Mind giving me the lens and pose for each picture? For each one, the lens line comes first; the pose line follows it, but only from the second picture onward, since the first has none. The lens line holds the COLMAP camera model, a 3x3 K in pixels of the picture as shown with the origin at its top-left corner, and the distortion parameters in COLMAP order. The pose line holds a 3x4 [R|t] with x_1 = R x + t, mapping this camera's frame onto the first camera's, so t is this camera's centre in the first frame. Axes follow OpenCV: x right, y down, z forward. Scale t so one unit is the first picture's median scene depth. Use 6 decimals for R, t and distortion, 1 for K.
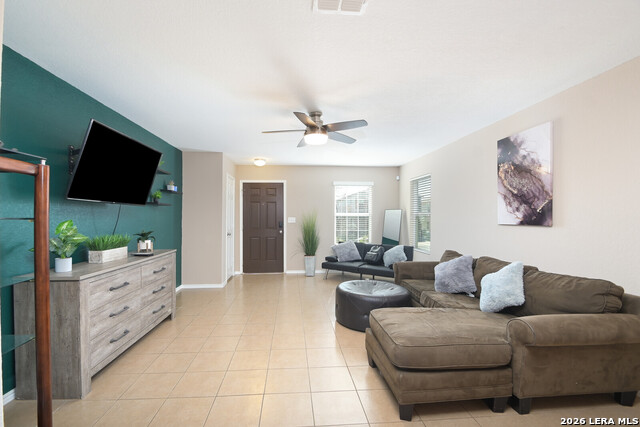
lens RADIAL K [[287.3, 0, 319.4], [0, 287.3, 214.6], [0, 0, 1]] dist [-0.001315, -0.000216]
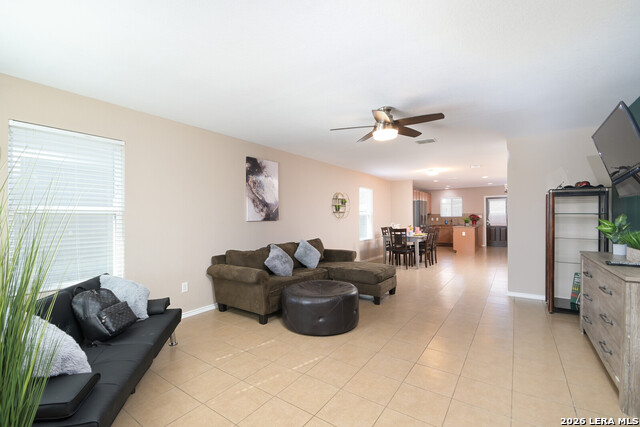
lens RADIAL K [[287.3, 0, 323.1], [0, 287.3, 217.2], [0, 0, 1]] dist [-0.001315, -0.000216]
pose [[-0.769337, 0.003752, 0.638832, -0.455641], [0.006391, 0.999978, 0.001823, 0.015329], [-0.638811, 0.005485, -0.769344, 1.756181]]
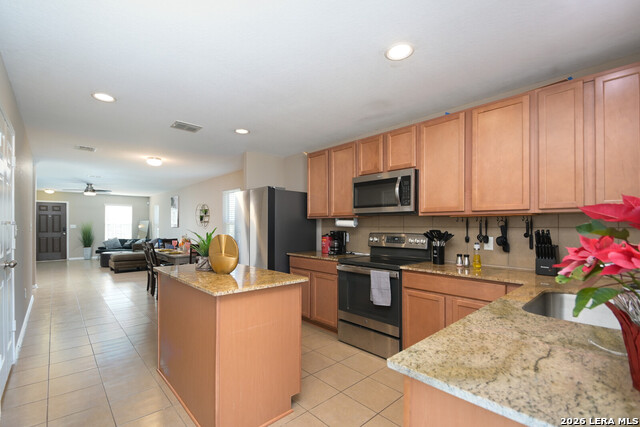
lens RADIAL K [[287.3, 0, 311.9], [0, 287.3, 228.7], [0, 0, 1]] dist [-0.001315, -0.000216]
pose [[0.808288, 0.001224, 0.588786, 0.049428], [-0.003836, 0.999988, 0.003188, 0.028521], [-0.588775, -0.004836, 0.808283, -1.390231]]
